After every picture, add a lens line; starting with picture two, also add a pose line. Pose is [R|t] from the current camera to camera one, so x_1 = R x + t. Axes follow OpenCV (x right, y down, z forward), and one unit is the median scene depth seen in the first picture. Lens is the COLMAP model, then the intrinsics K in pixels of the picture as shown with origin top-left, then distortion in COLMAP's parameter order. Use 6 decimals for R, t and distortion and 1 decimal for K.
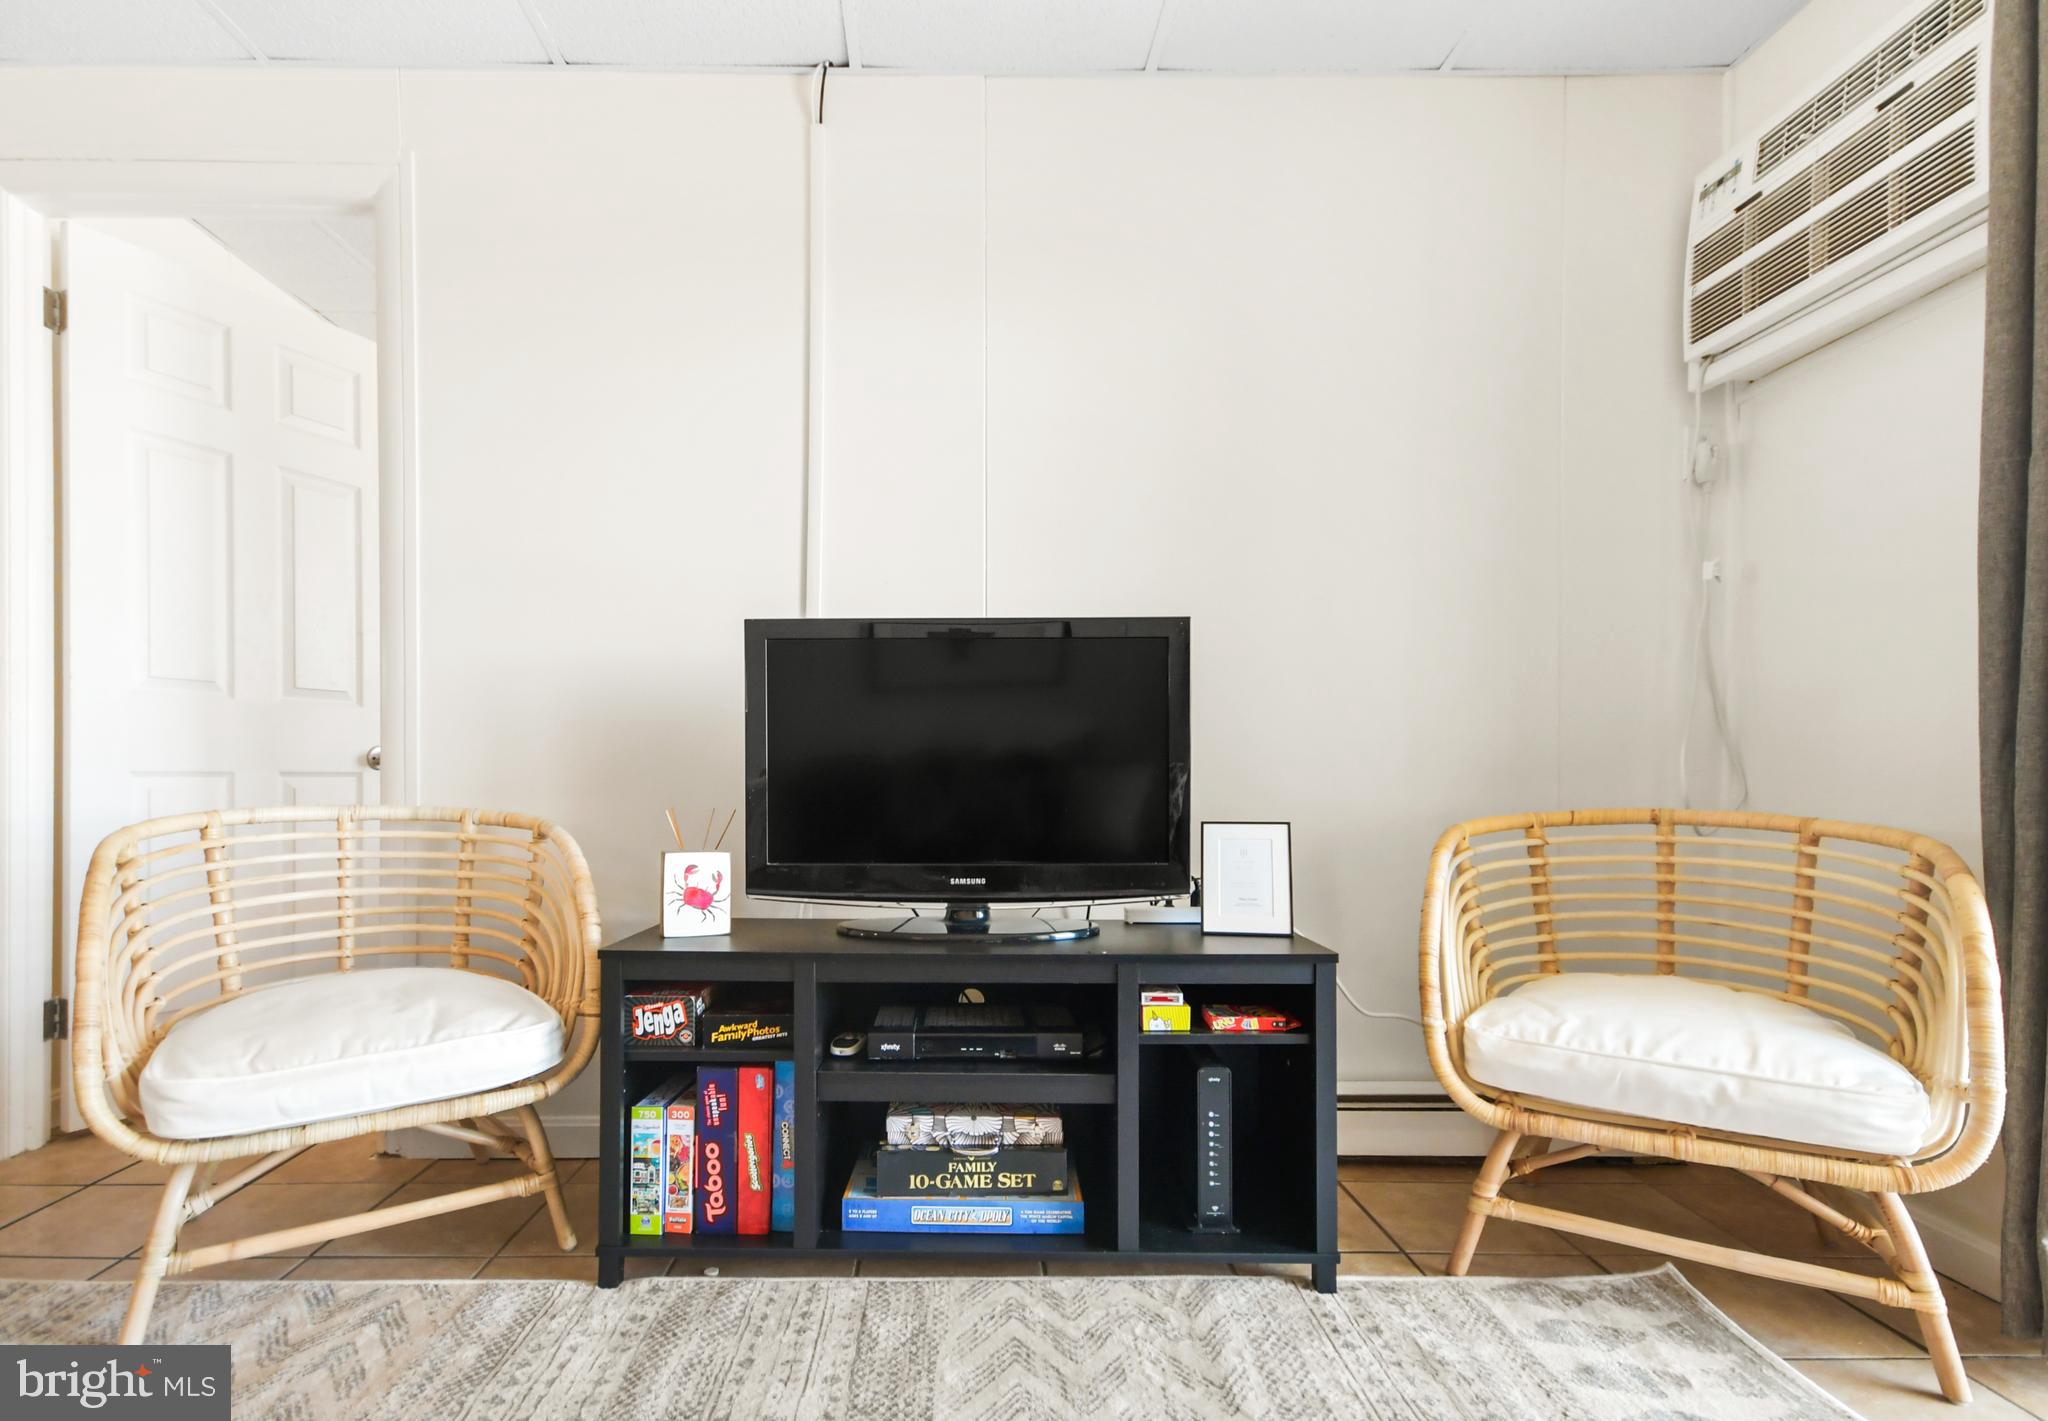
lens RADIAL K [[1049.1, 0, 970.5], [0, 1049.1, 781.9], [0, 0, 1]] dist [0.021835, -0.000435]
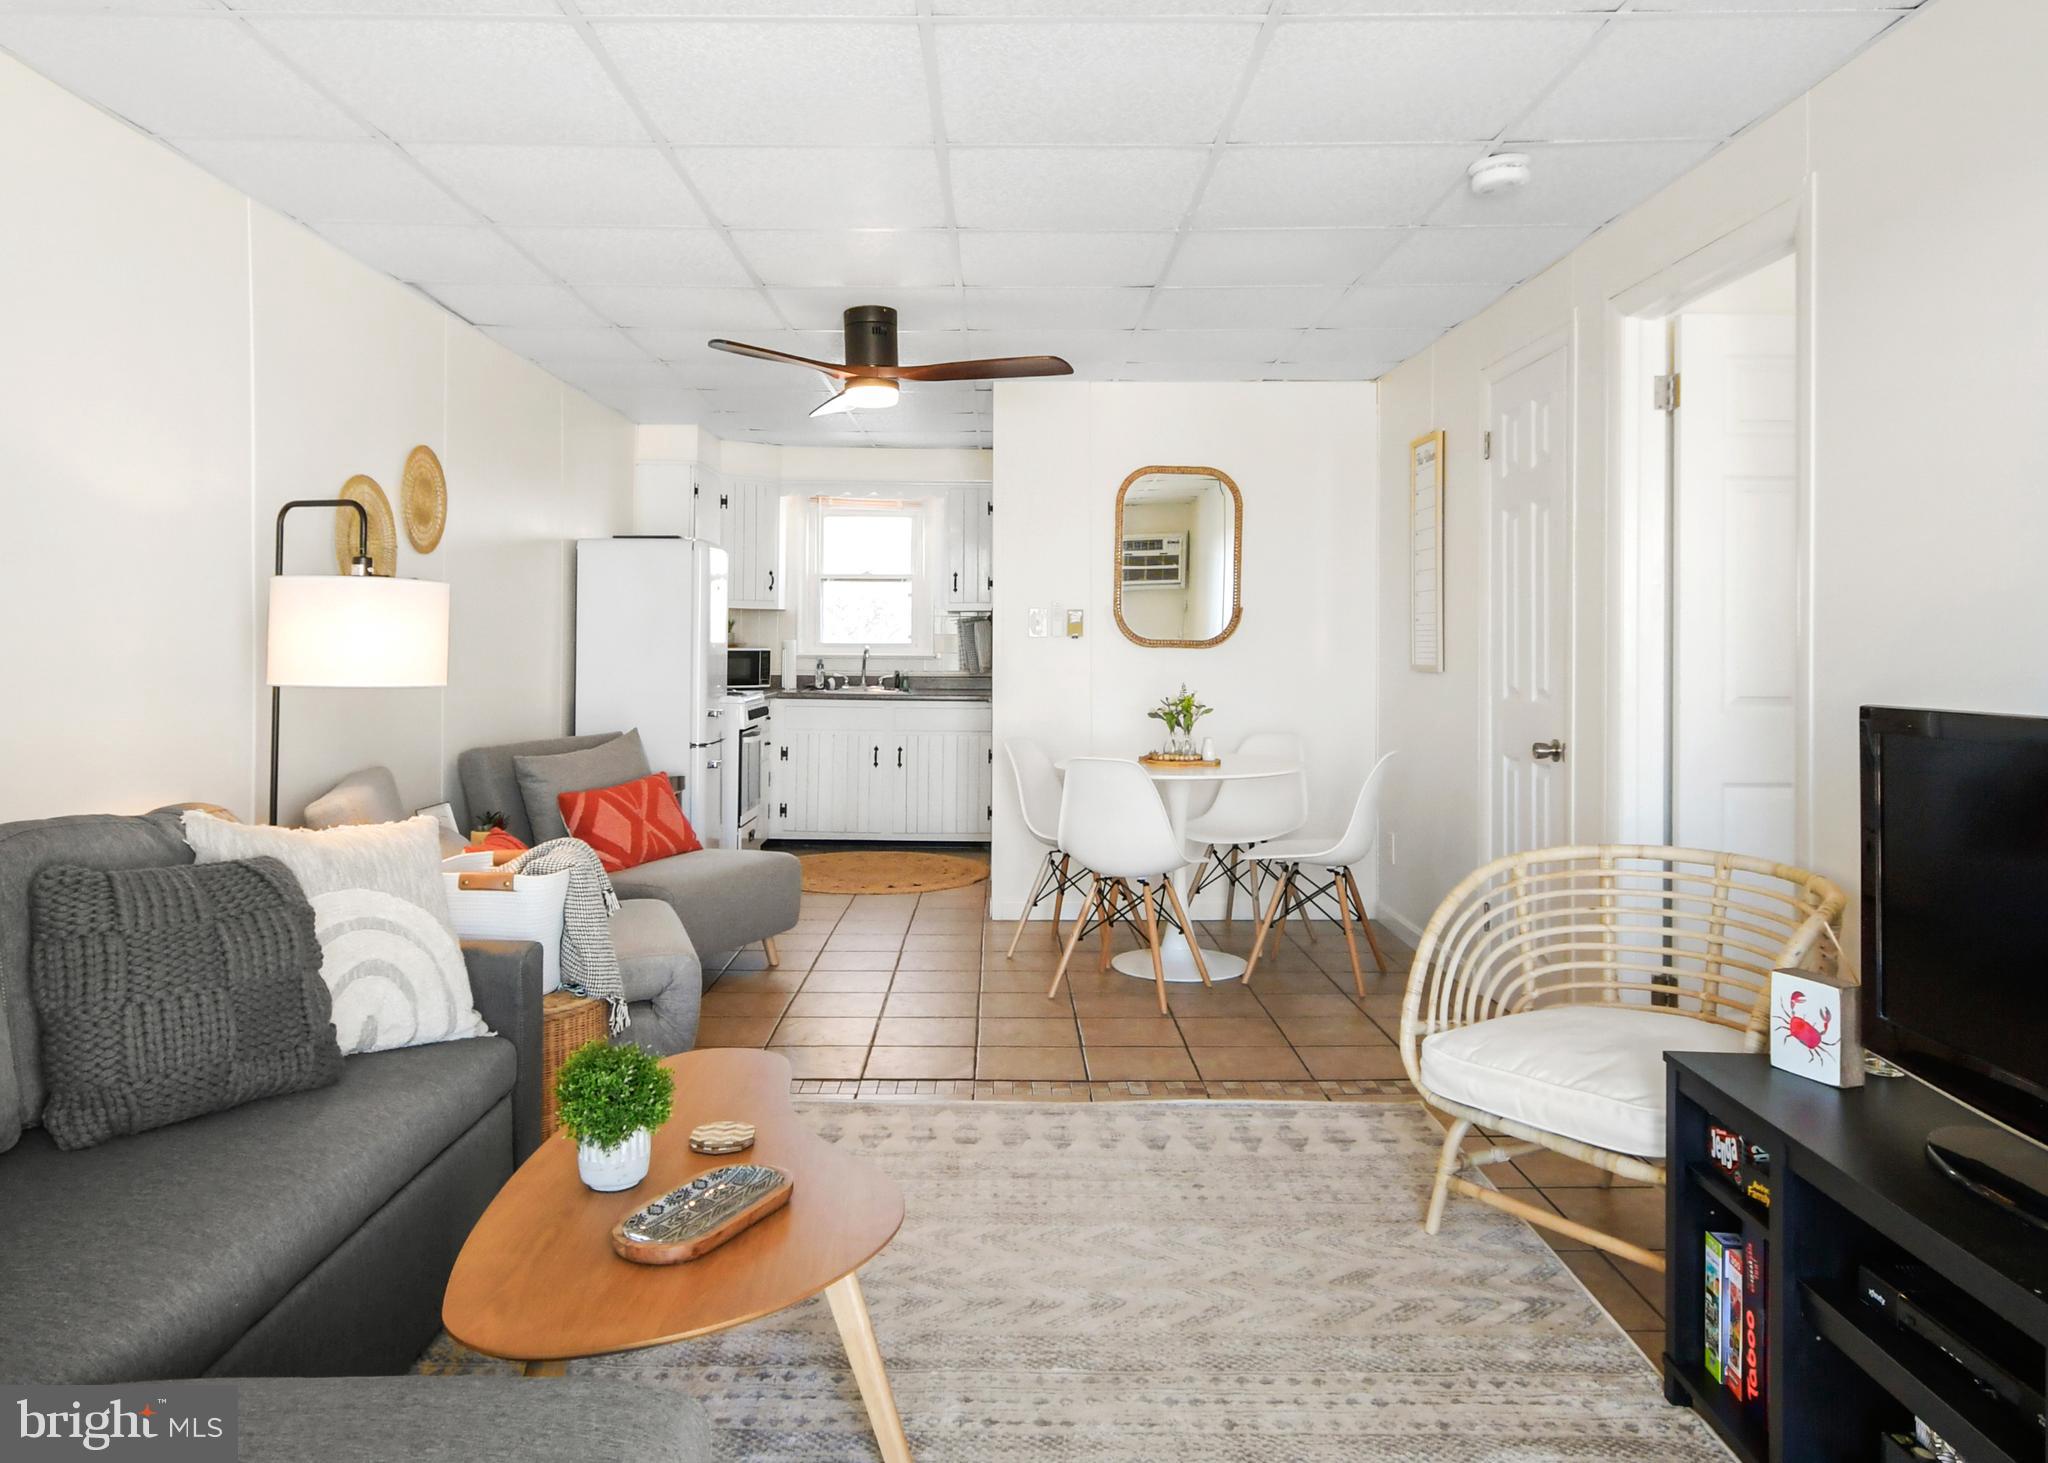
lens RADIAL K [[1389.3, 0, 1002.7], [0, 1389.3, 626.1], [0, 0, 1]] dist [0.038724, 0.003217]
pose [[-0.005543, -0.012472, -0.999907, 0.963113], [-0.011244, 0.999860, -0.012409, -0.213512], [0.999921, 0.011174, -0.005683, 0.368259]]
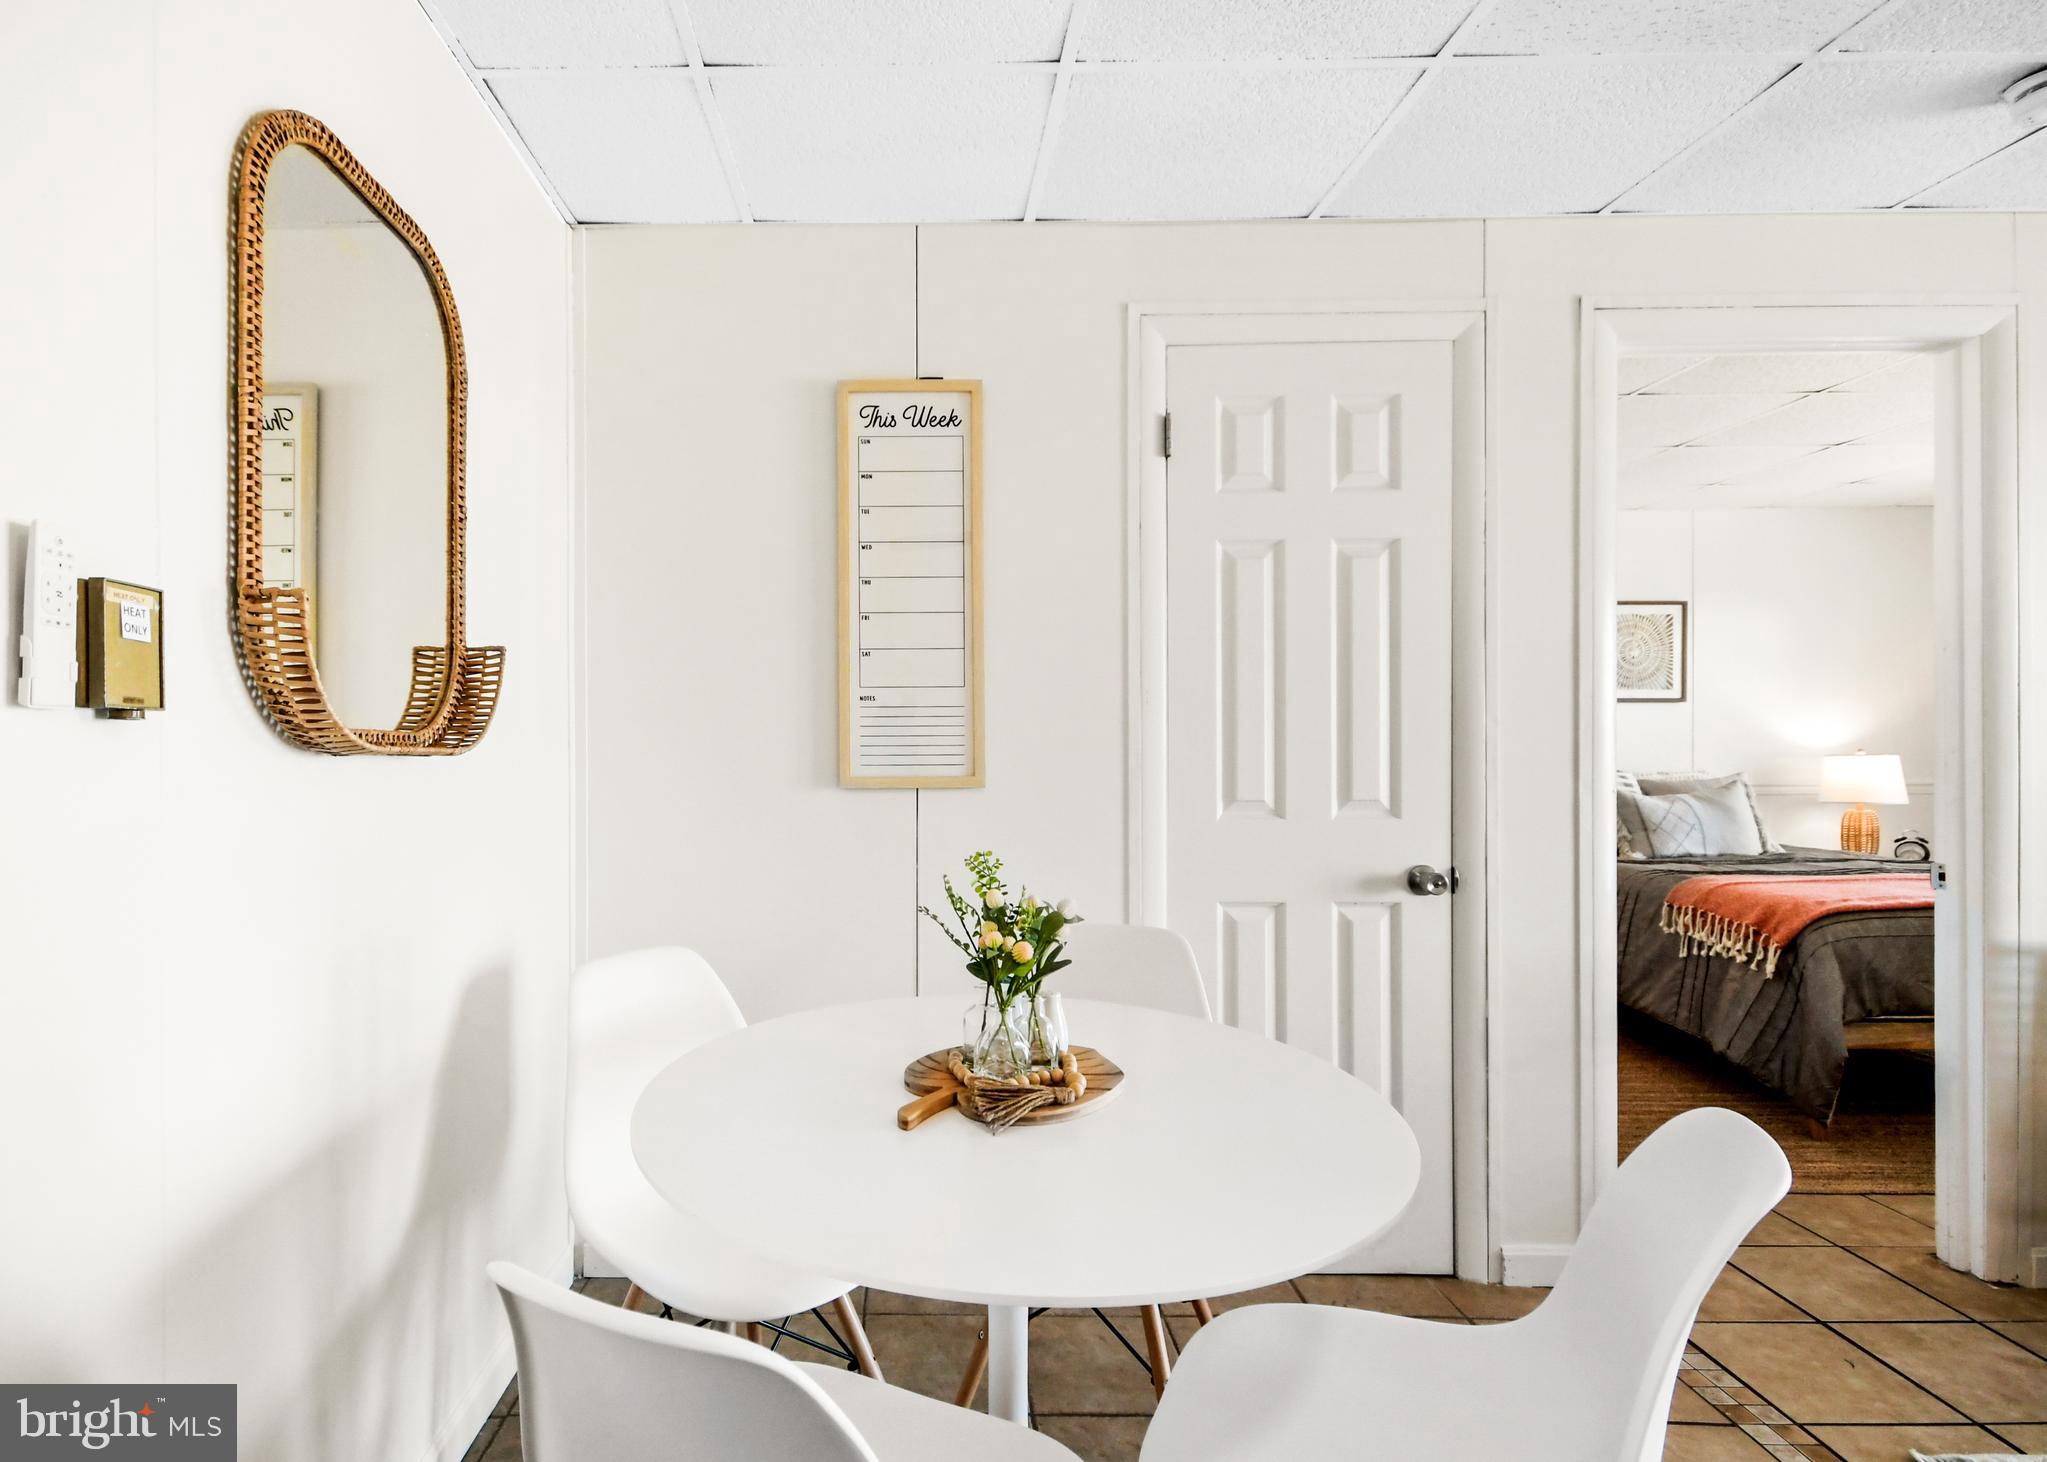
lens RADIAL K [[1012.4, 0, 897.2], [0, 1012.4, 750.9], [0, 0, 1]] dist [0.021195, -0.008573]
pose [[0.999703, -0.005489, -0.023749, -2.055418], [0.005497, 0.999985, 0.000268, -0.208976], [0.023747, -0.000399, 0.999718, -0.008611]]
